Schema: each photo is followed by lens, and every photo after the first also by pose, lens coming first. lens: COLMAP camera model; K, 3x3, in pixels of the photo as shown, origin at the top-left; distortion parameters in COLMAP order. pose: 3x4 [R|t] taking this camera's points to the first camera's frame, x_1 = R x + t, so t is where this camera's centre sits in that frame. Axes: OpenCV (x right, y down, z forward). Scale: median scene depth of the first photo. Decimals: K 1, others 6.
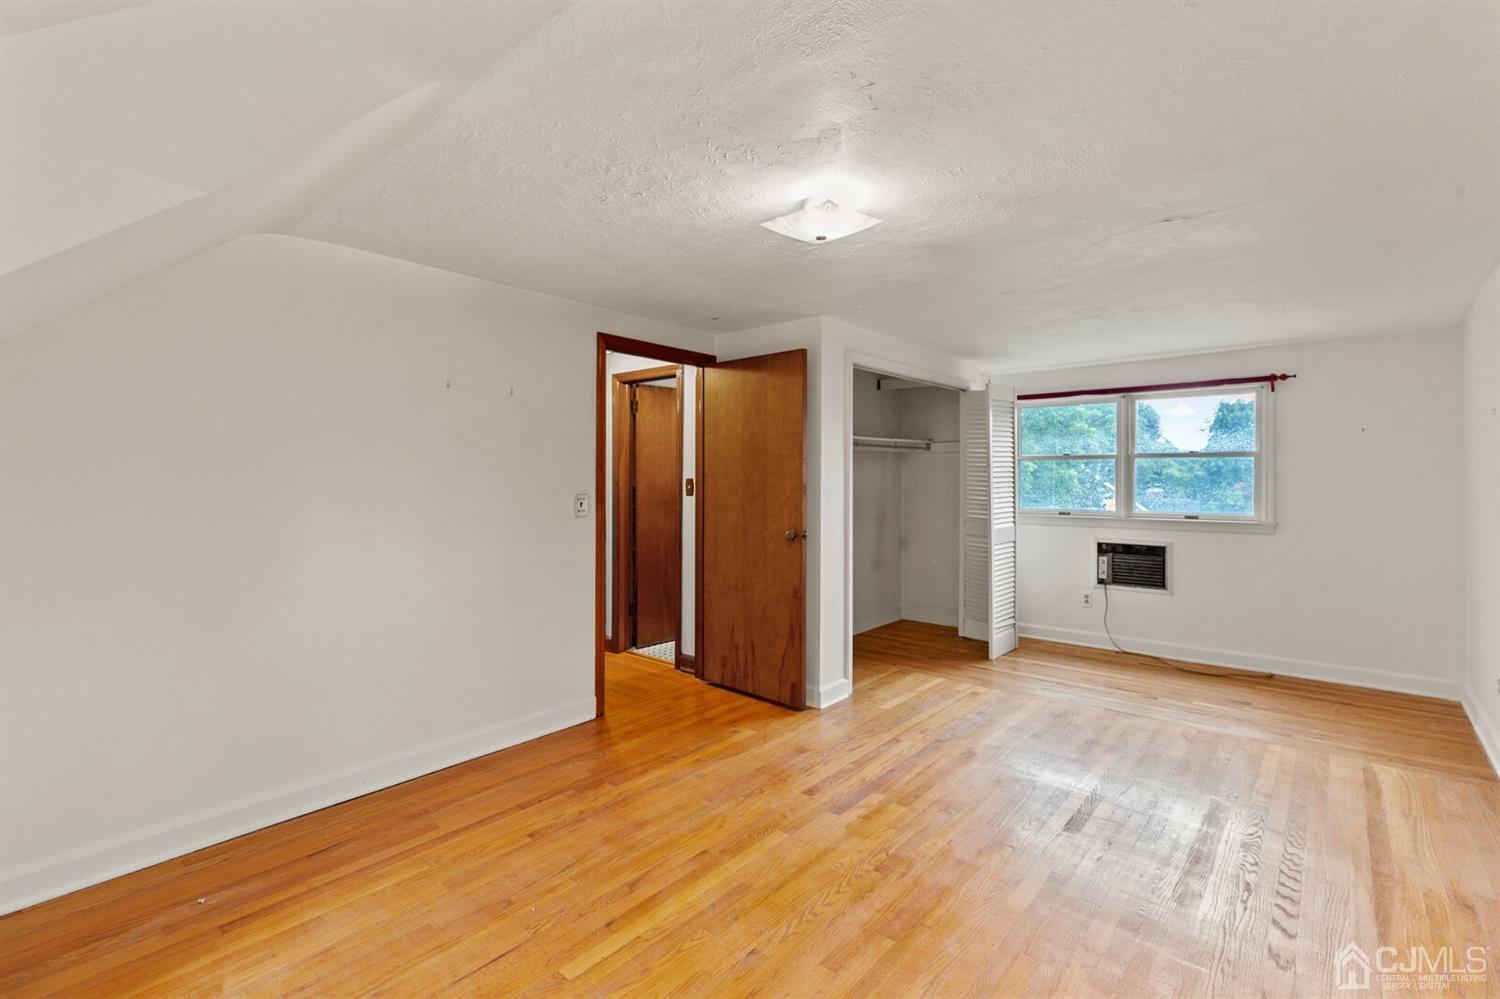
lens RADIAL K [[670.5, 0, 753.9], [0, 670.5, 485.2], [0, 0, 1]] dist [0.002986, -0.000195]
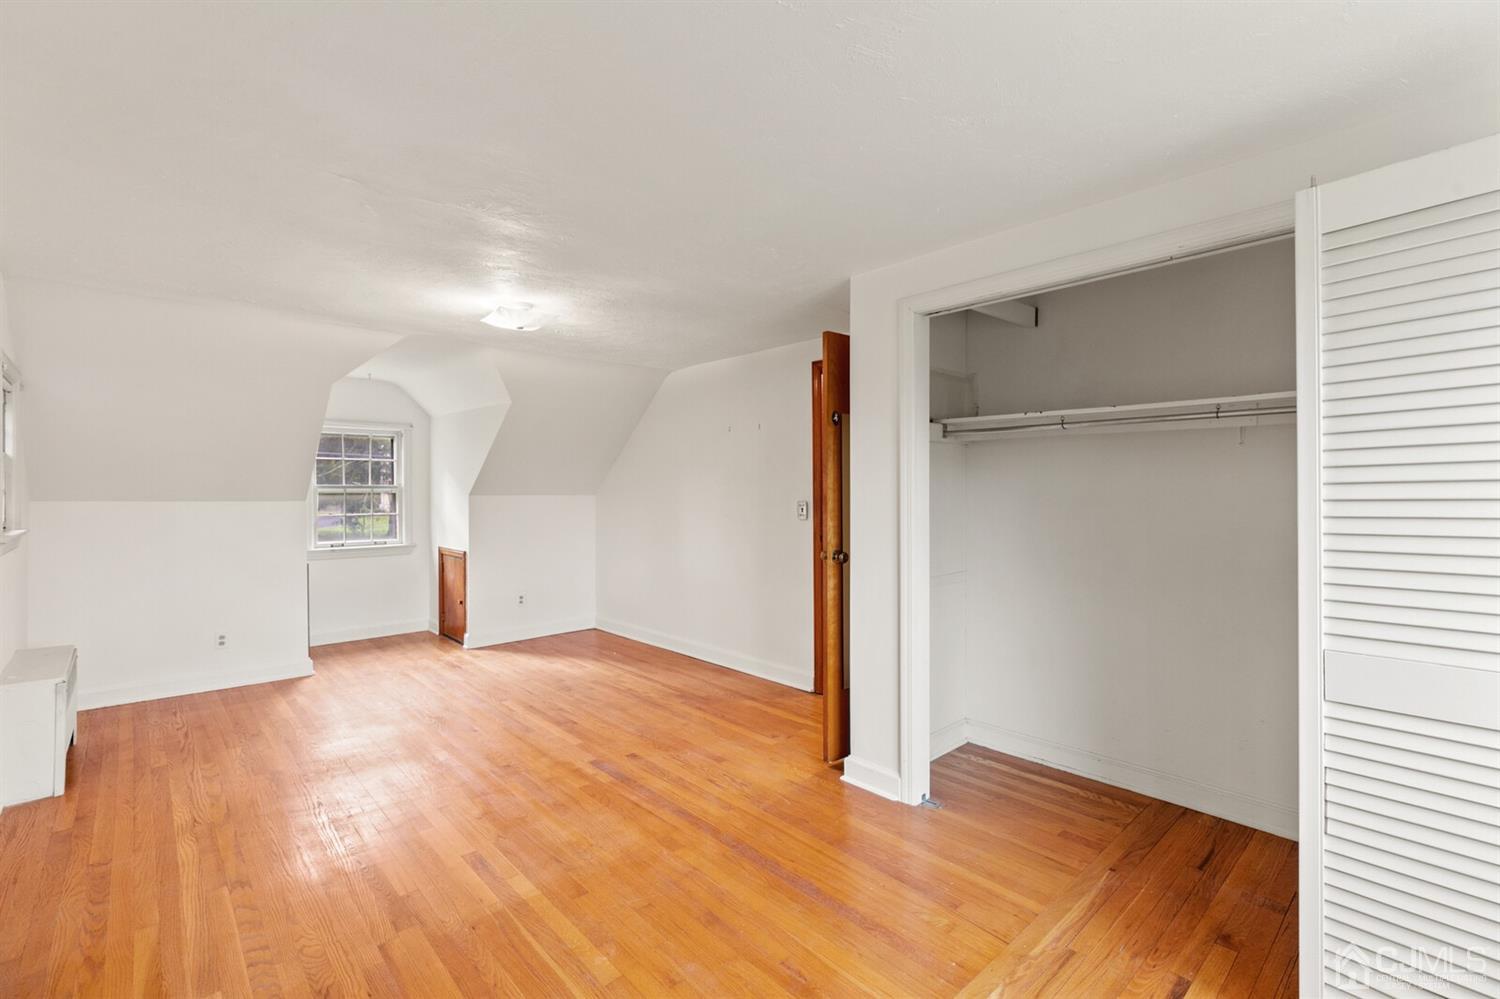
lens RADIAL K [[670.5, 0, 753.9], [0, 670.5, 485.2], [0, 0, 1]] dist [0.002986, -0.000195]
pose [[-0.117724, -0.004551, -0.993036, 1.235271], [-0.005679, 0.999976, -0.003909, -0.015812], [0.993030, 0.005179, -0.117747, 1.350020]]
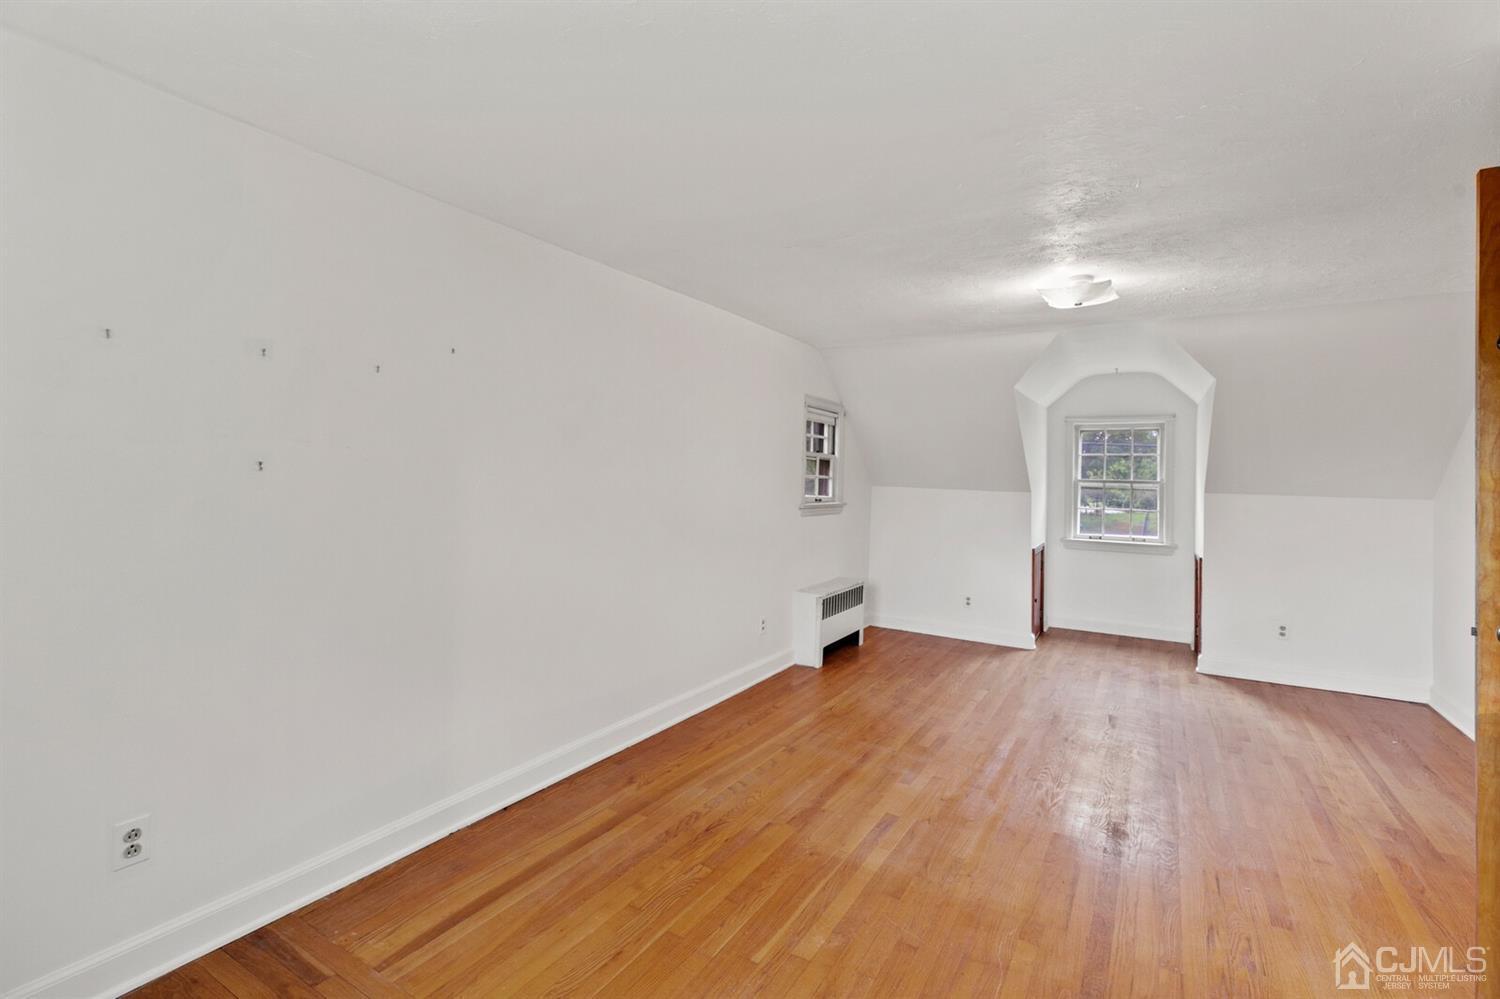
lens RADIAL K [[677.2, 0, 747.6], [0, 677.2, 458.3], [0, 0, 1]] dist [-0.000101, -0.000061]
pose [[-0.987939, -0.024282, -0.152927, 0.774350], [-0.021424, 0.999564, -0.020311, -0.016512], [0.153353, -0.016789, -0.988029, 1.797382]]
